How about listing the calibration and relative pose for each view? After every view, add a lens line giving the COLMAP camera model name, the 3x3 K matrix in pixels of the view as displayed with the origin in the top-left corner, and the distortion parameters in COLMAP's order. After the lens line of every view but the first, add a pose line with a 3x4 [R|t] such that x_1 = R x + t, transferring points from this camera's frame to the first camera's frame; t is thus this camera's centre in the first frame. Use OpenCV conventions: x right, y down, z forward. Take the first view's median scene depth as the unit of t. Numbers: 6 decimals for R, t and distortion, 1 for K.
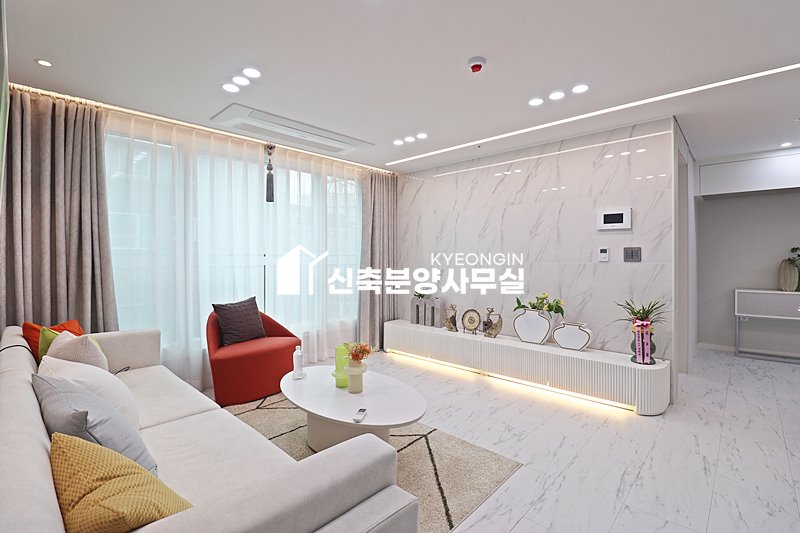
lens RADIAL K [[372.1, 0, 402.4], [0, 372.1, 258.3], [0, 0, 1]] dist [0.002897, -0.013781]
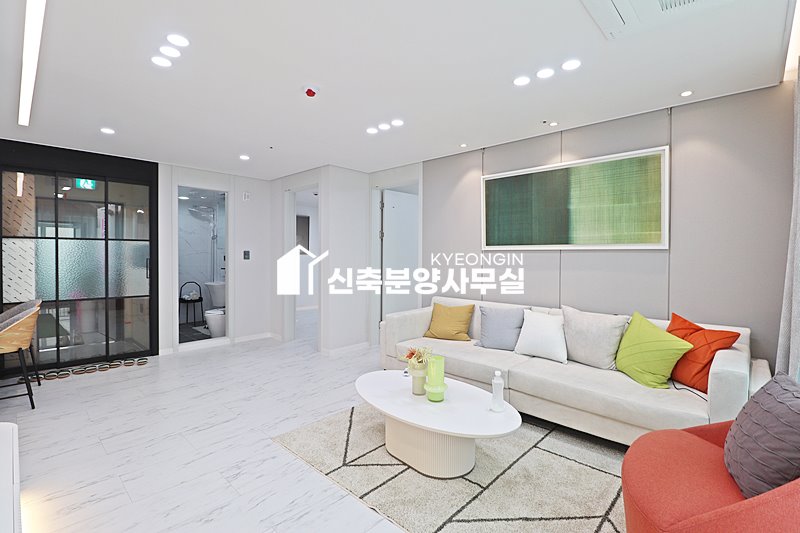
lens RADIAL K [[370.0, 0, 403.1], [0, 370.0, 257.9], [0, 0, 1]] dist [0.002224, -0.014132]
pose [[-0.999989, -0.002657, 0.003756, -0.061371], [-0.002613, 0.999929, 0.011606, -0.015207], [-0.003787, 0.011596, -0.999926, 1.461399]]
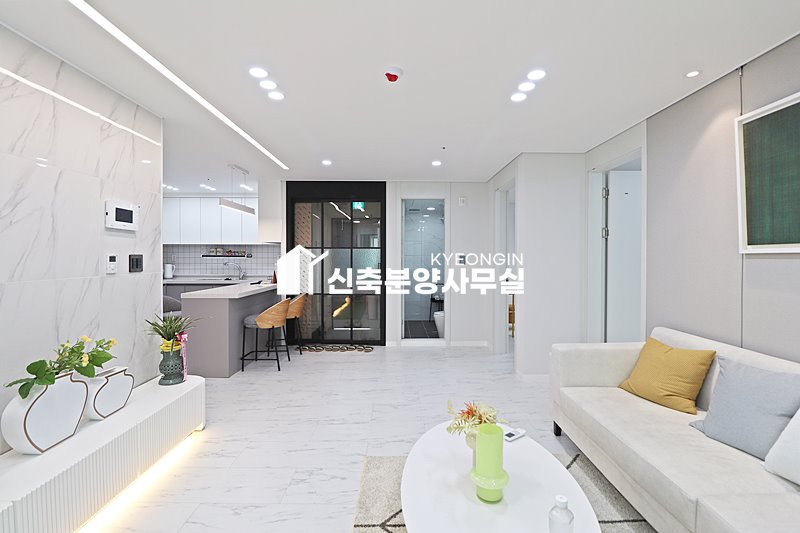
lens RADIAL K [[370.0, 0, 403.1], [0, 370.0, 257.9], [0, 0, 1]] dist [0.002224, -0.014132]
pose [[-0.692620, -0.000441, 0.721302, -0.366998], [0.002861, 0.999990, 0.003358, -0.022668], [-0.721297, 0.004390, -0.692612, 1.139492]]
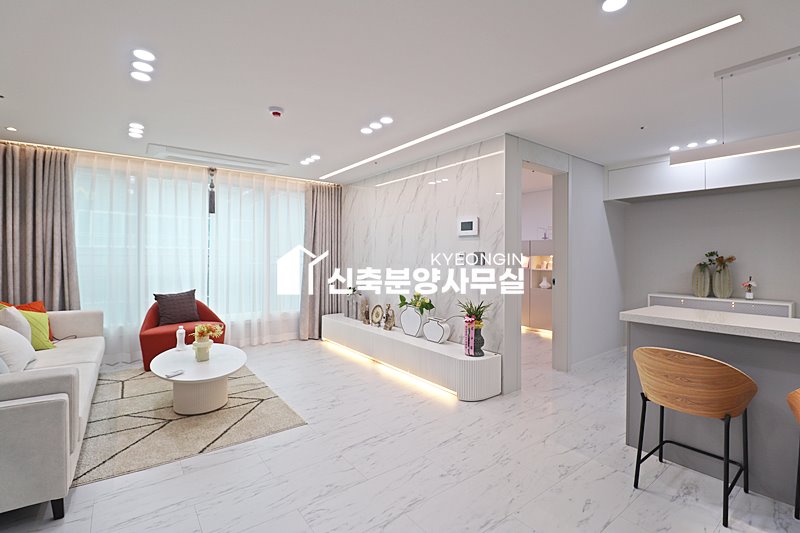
lens RADIAL K [[370.0, 0, 403.1], [0, 370.0, 257.9], [0, 0, 1]] dist [0.002224, -0.014132]
pose [[0.984983, 0.007691, -0.172479, 0.586190], [-0.007537, 0.999970, 0.001550, -0.011935], [0.172486, -0.000227, 0.985012, -0.129210]]
